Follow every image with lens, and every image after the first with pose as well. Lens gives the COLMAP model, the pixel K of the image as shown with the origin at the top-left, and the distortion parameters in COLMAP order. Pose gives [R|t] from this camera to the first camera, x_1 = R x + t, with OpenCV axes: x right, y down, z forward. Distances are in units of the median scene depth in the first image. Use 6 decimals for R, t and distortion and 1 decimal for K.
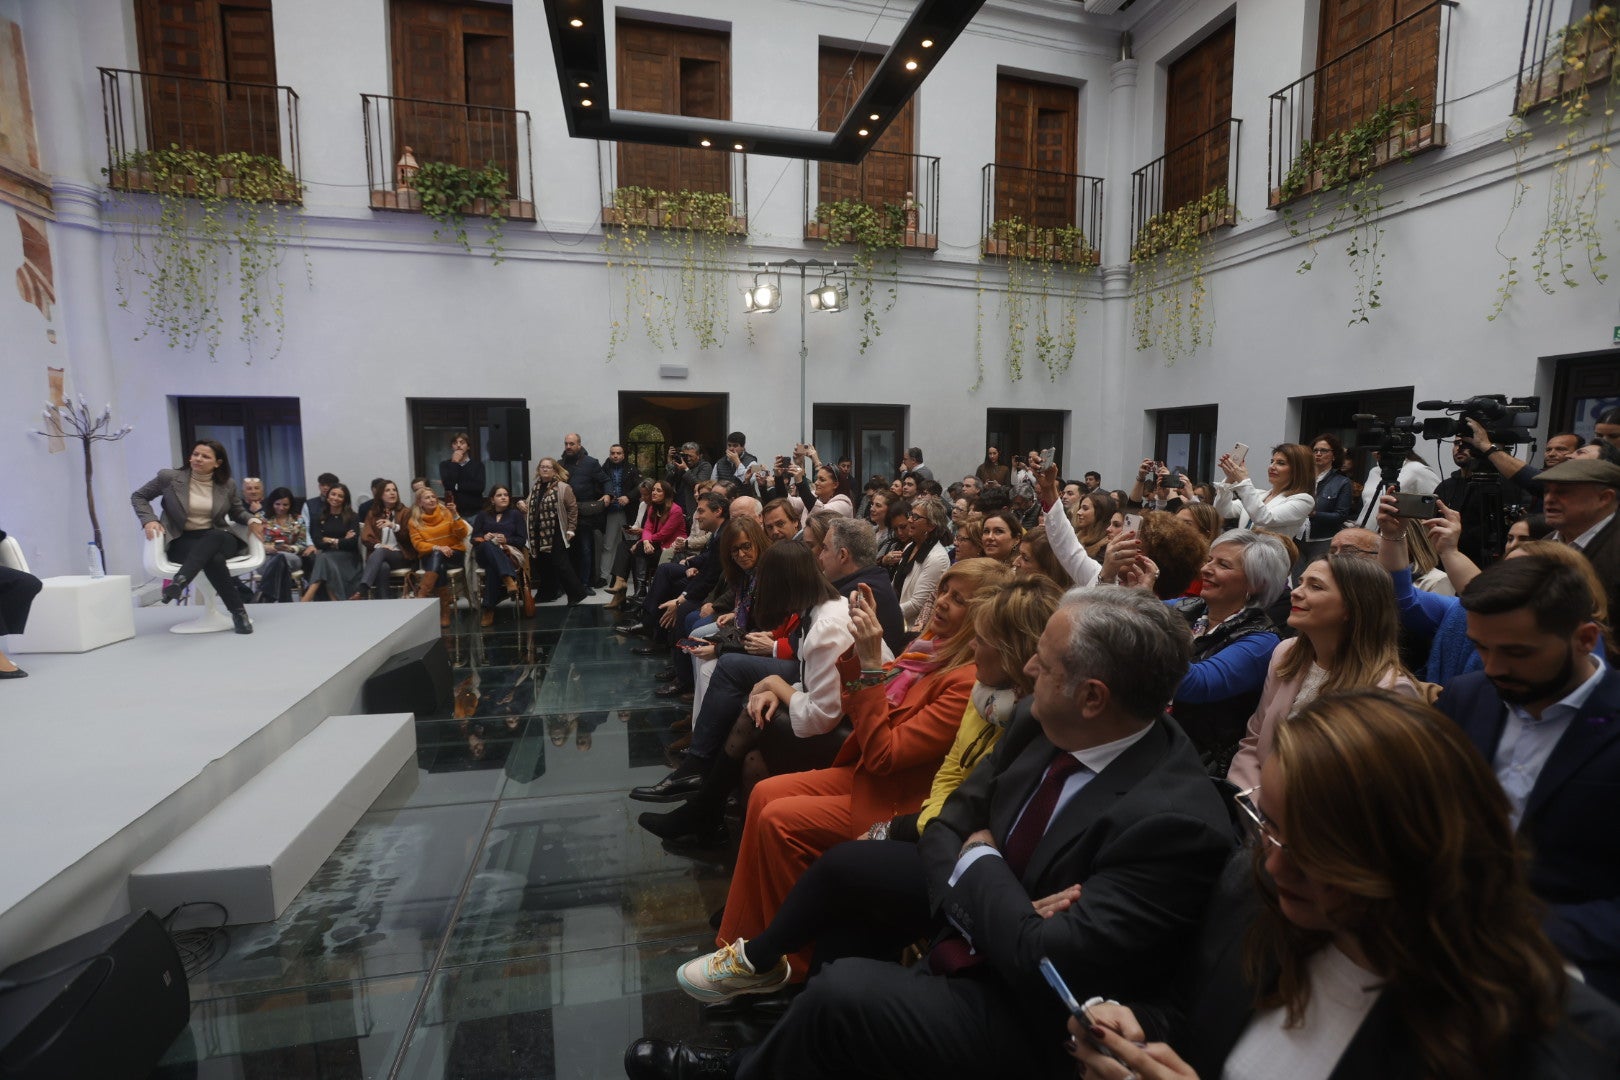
lens RADIAL K [[742.5, 0, 808.5], [0, 742.5, 546.8], [0, 0, 1]] dist [-0.059636, 0.023415]
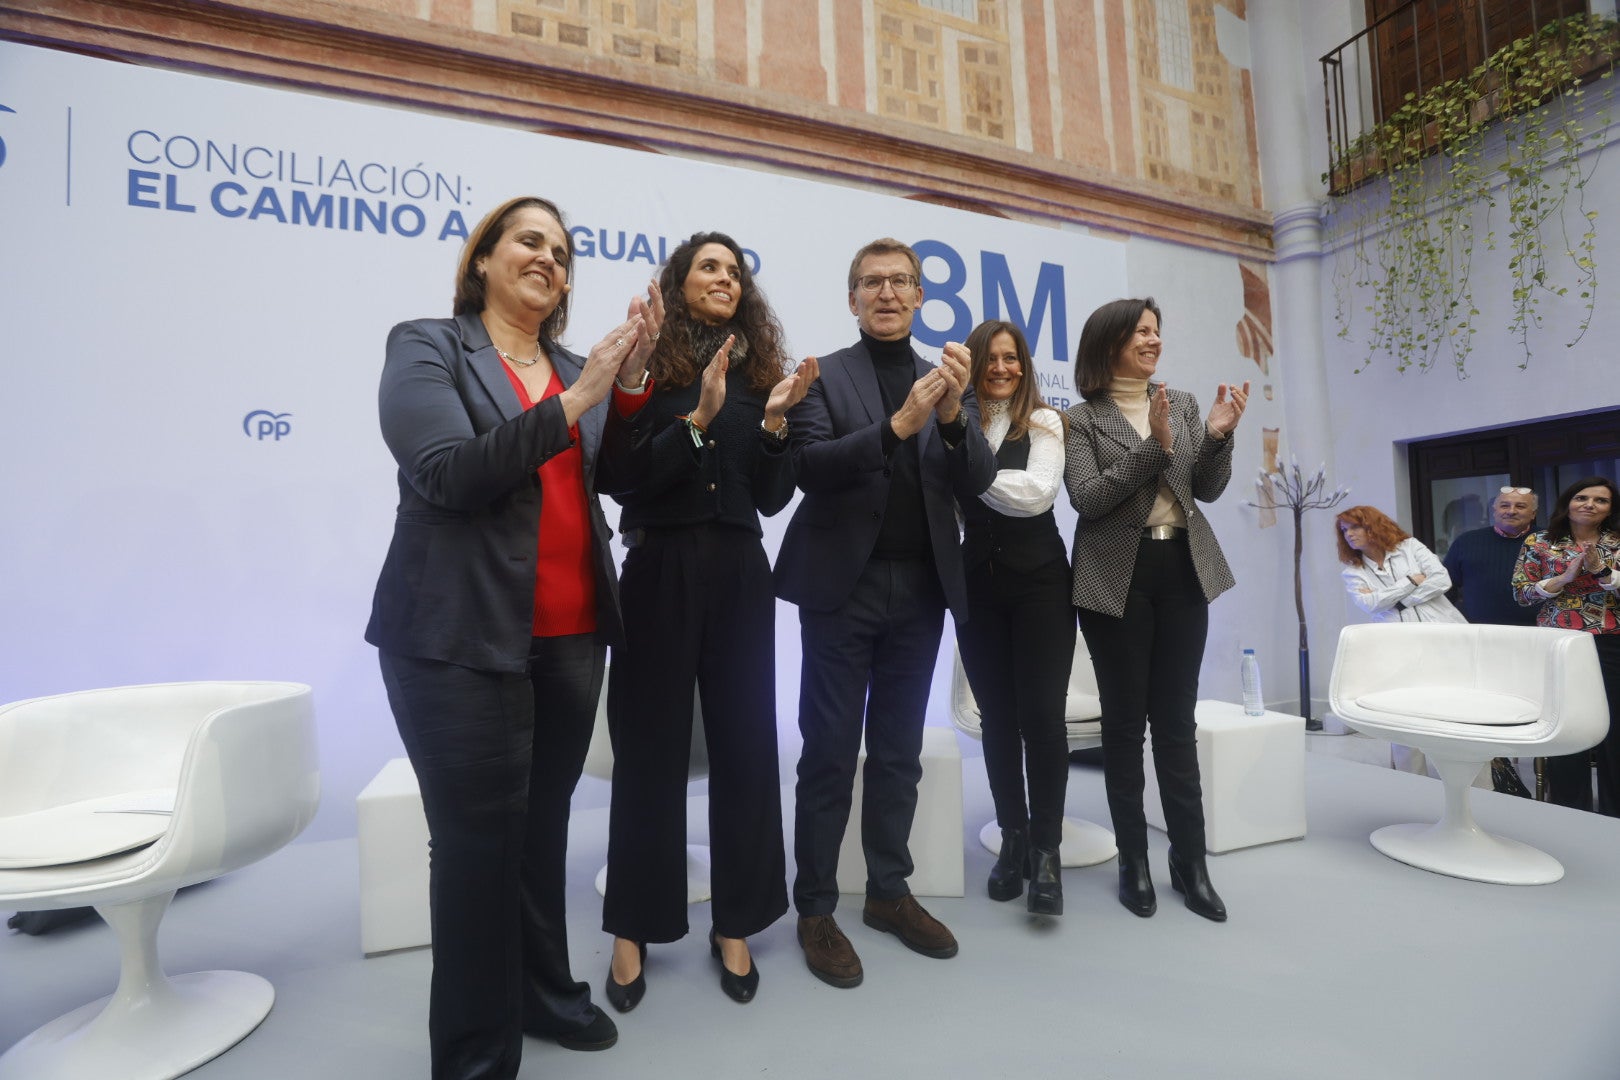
lens RADIAL K [[722.4, 0, 804.8], [0, 722.4, 550.3], [0, 0, 1]] dist [-0.061655, 0.018830]
pose [[0.132190, -0.041337, -0.990362, -0.280645], [-0.088275, 0.994669, -0.053300, -0.012197], [0.987286, 0.094470, 0.127837, 0.332212]]
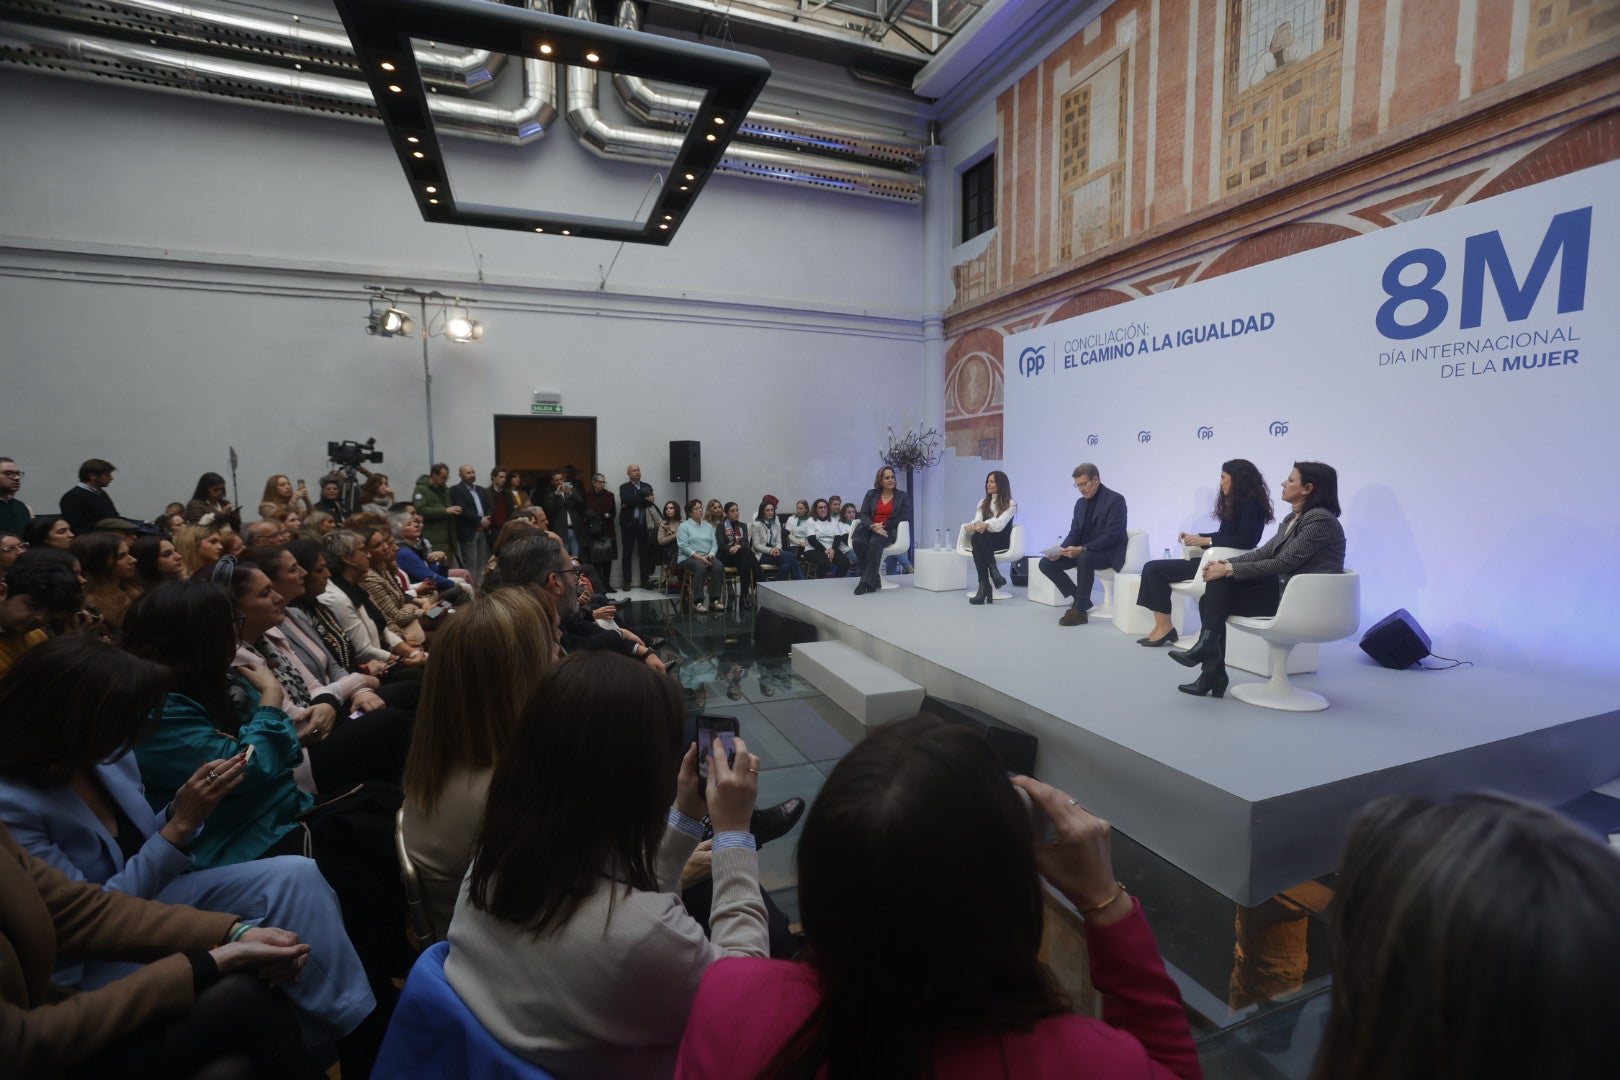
lens RADIAL K [[731.6, 0, 808.8], [0, 731.6, 536.5], [0, 0, 1]] dist [-0.063910, 0.025825]
pose [[-0.991271, 0.004392, -0.131768, -0.147539], [-0.021246, 0.981060, 0.192533, -0.120270], [0.130118, 0.193652, -0.972403, 1.027238]]
